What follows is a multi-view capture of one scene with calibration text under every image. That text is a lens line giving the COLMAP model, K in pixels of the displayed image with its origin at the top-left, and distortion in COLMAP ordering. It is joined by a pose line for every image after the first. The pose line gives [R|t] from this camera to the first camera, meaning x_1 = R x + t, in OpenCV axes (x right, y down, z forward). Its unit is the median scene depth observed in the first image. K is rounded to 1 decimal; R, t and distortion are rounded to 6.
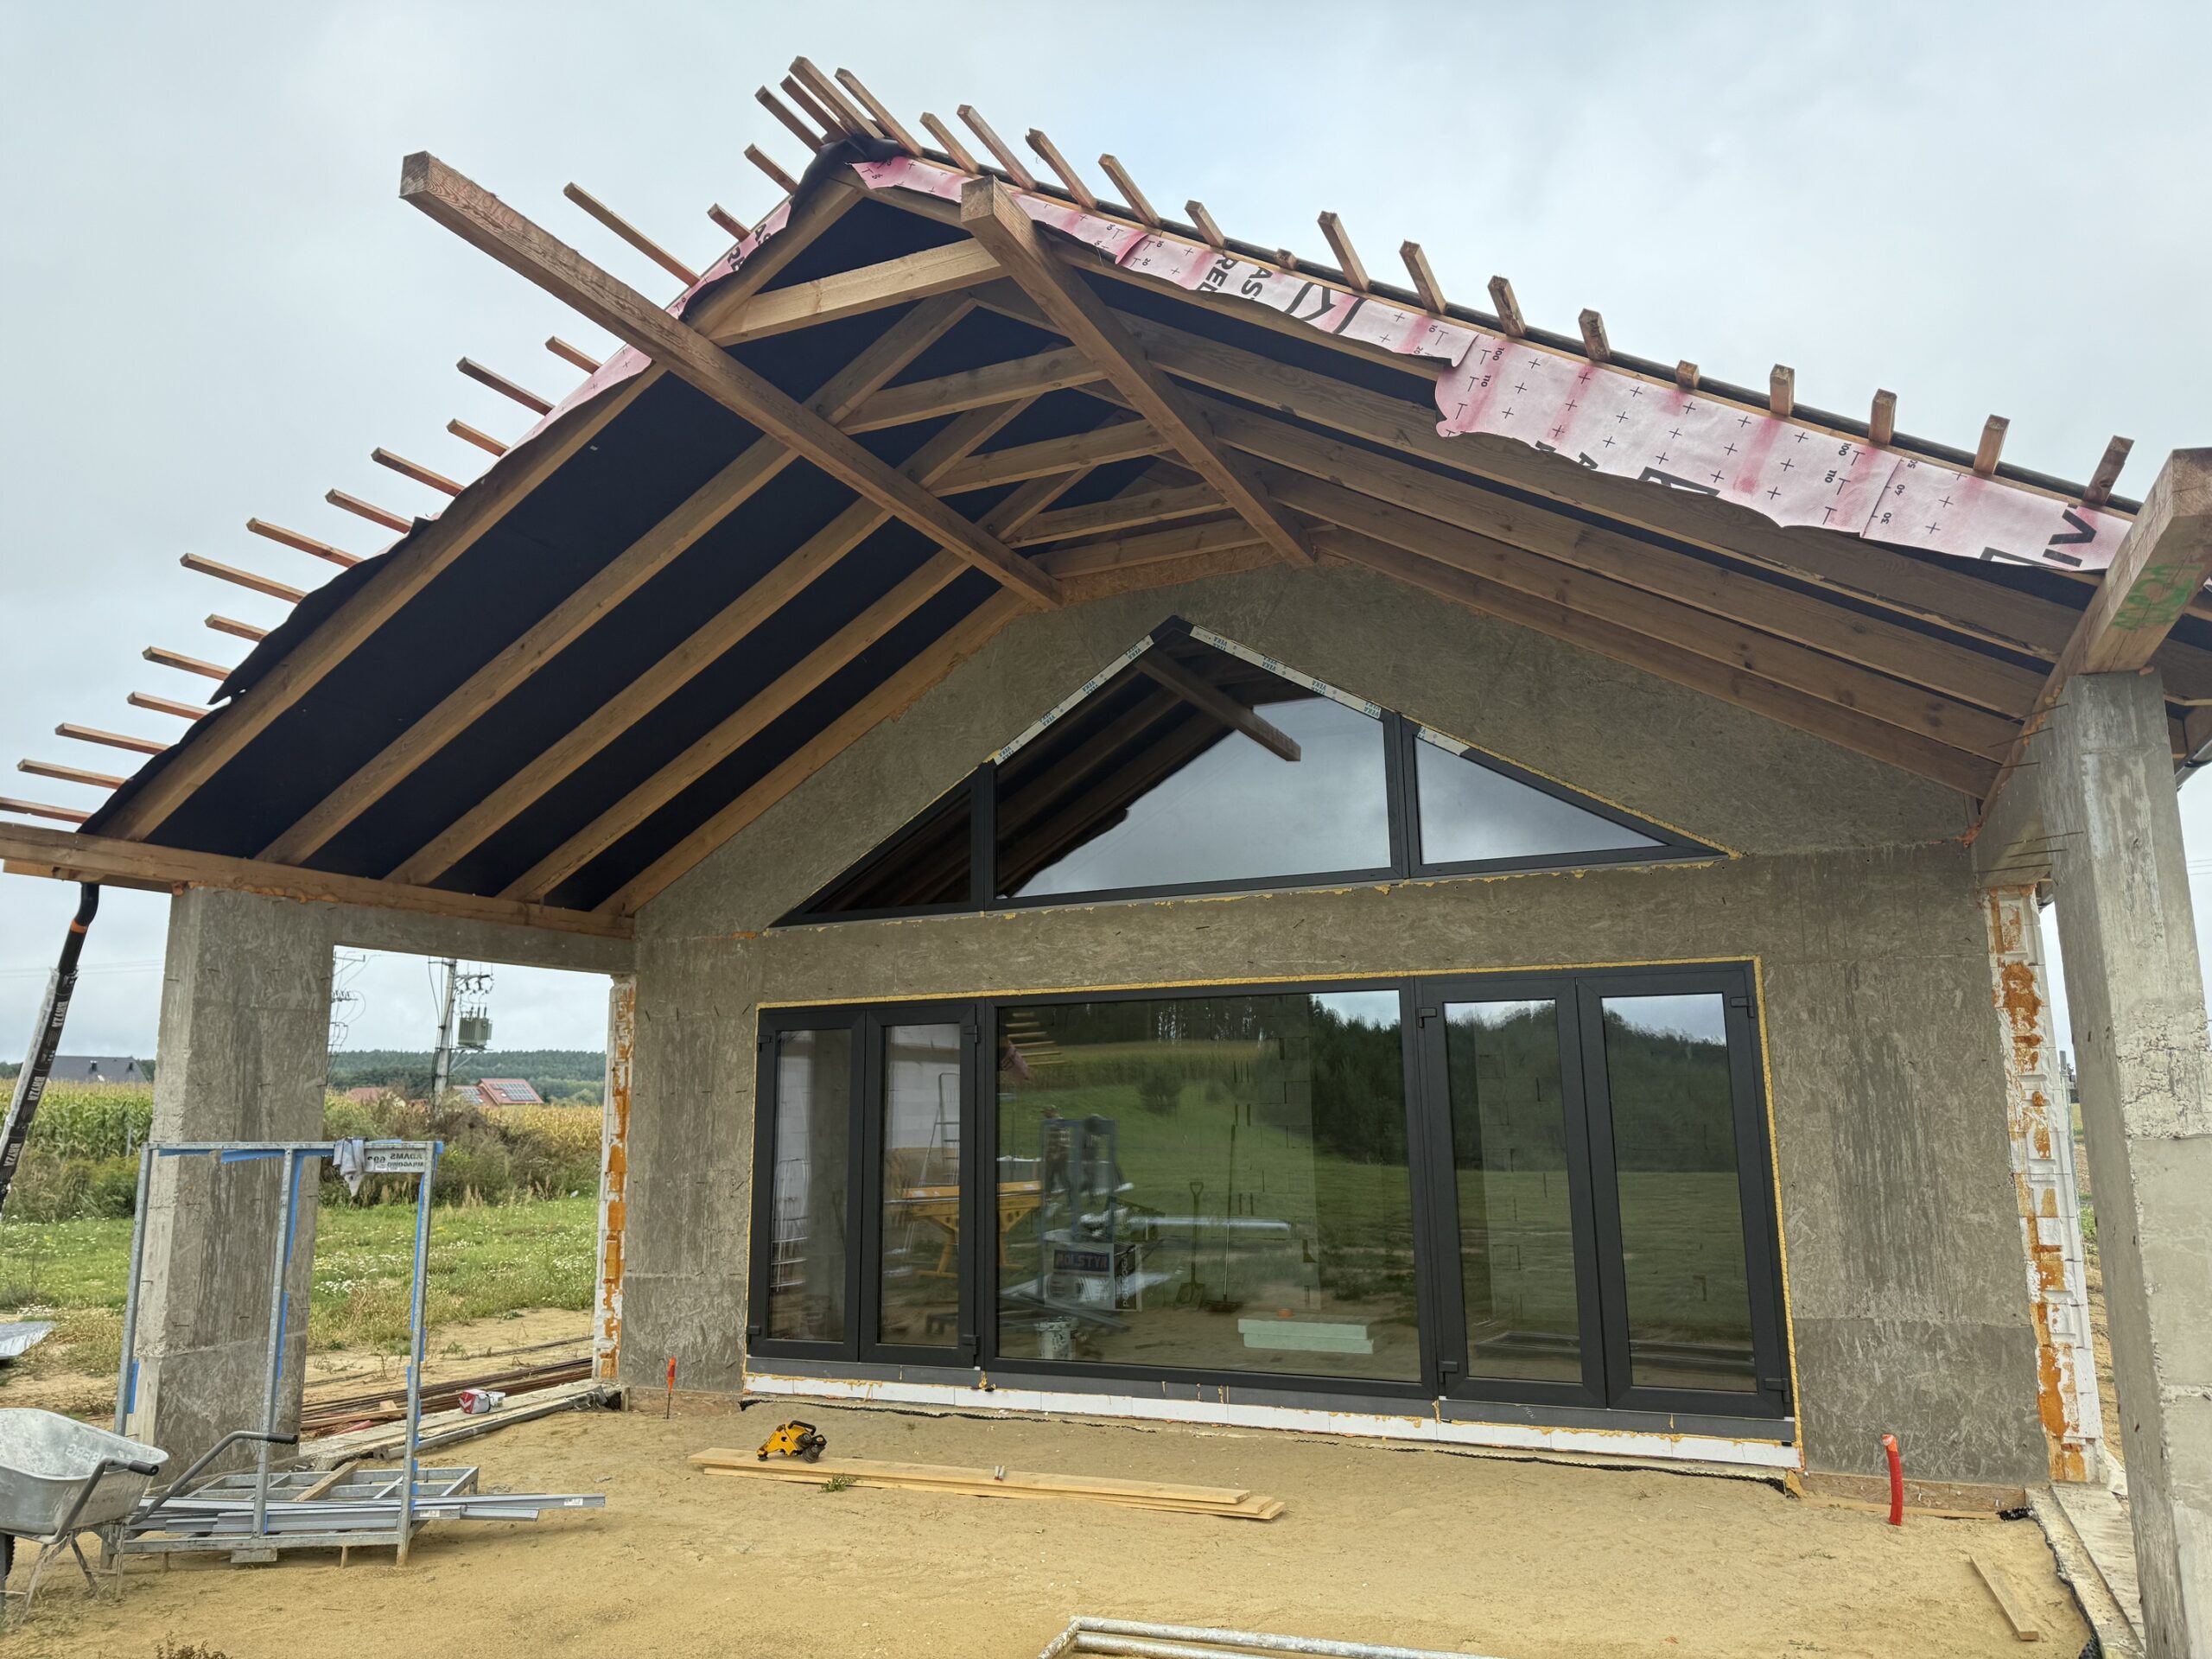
lens RADIAL K [[1535.1, 0, 1106.0], [0, 1535.1, 829.5], [0, 0, 1]] dist [0.065175, -0.078106]
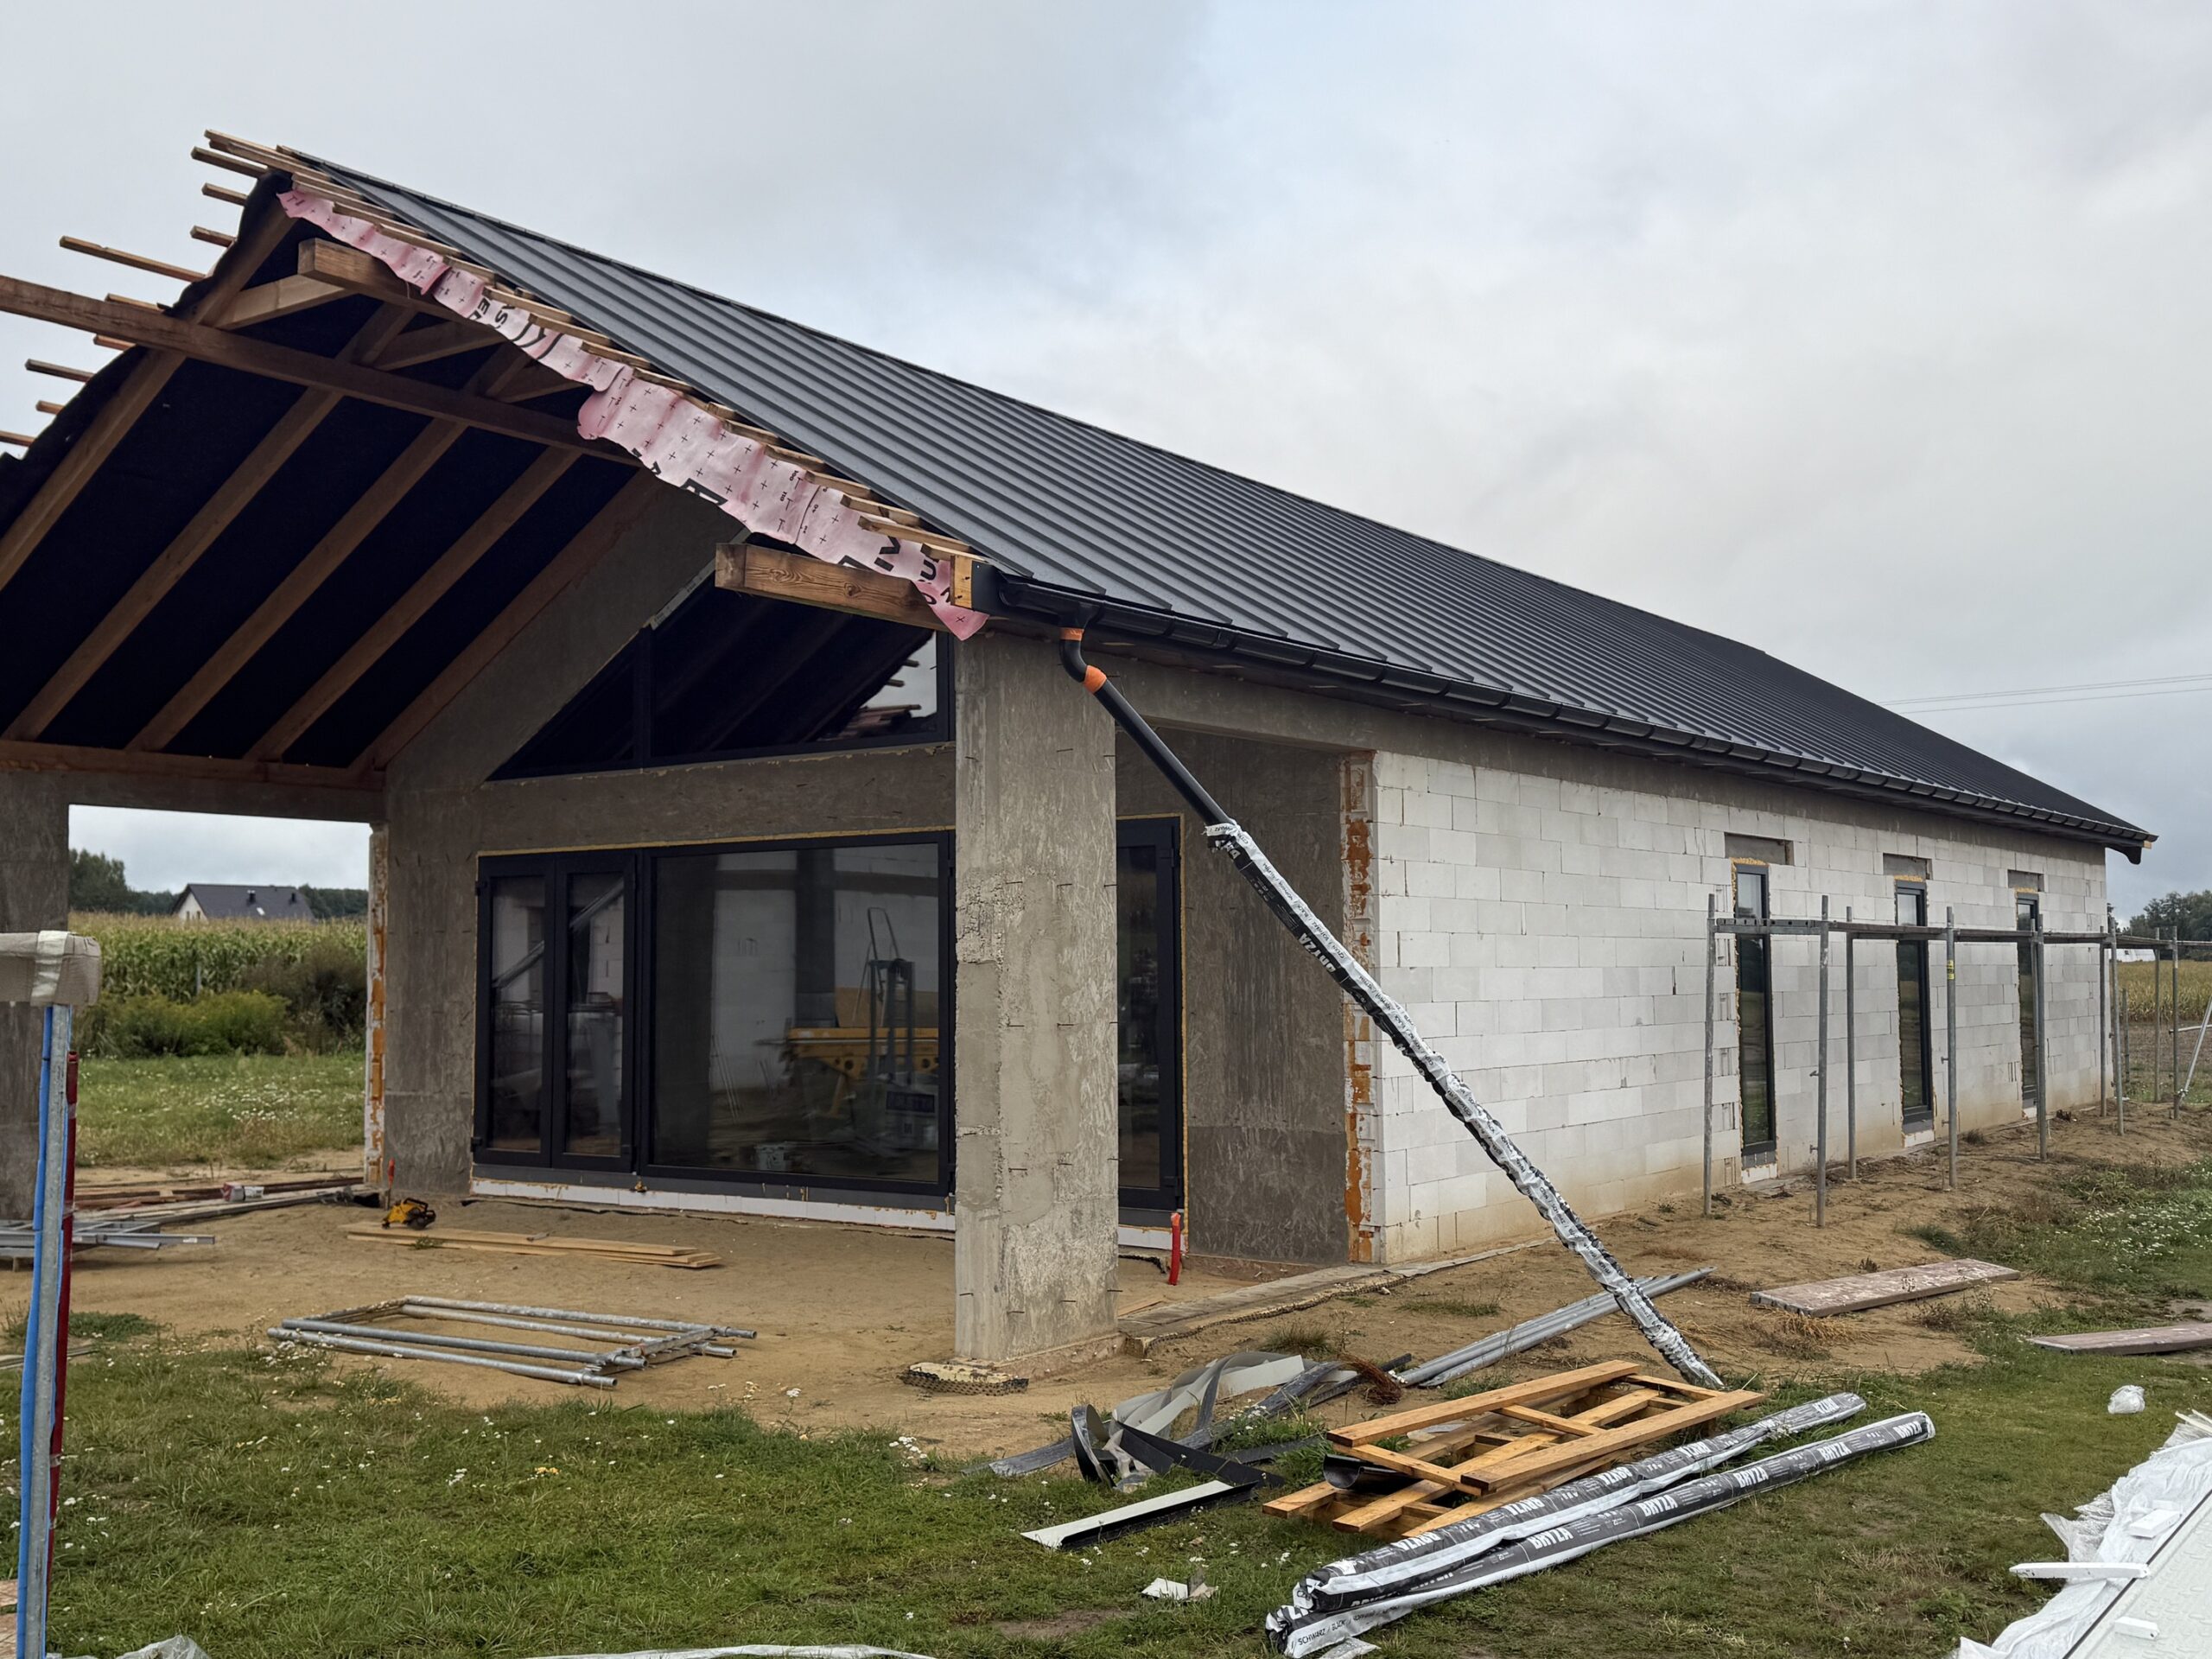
lens RADIAL K [[2082.9, 0, 1106.0], [0, 2082.9, 829.5], [0, 0, 1]] dist [0.132394, -0.240234]
pose [[0.982149, -0.004602, -0.188046, 0.645014], [0.026793, 0.992930, 0.115636, -0.081610], [0.186185, -0.118610, 0.975329, -0.475965]]
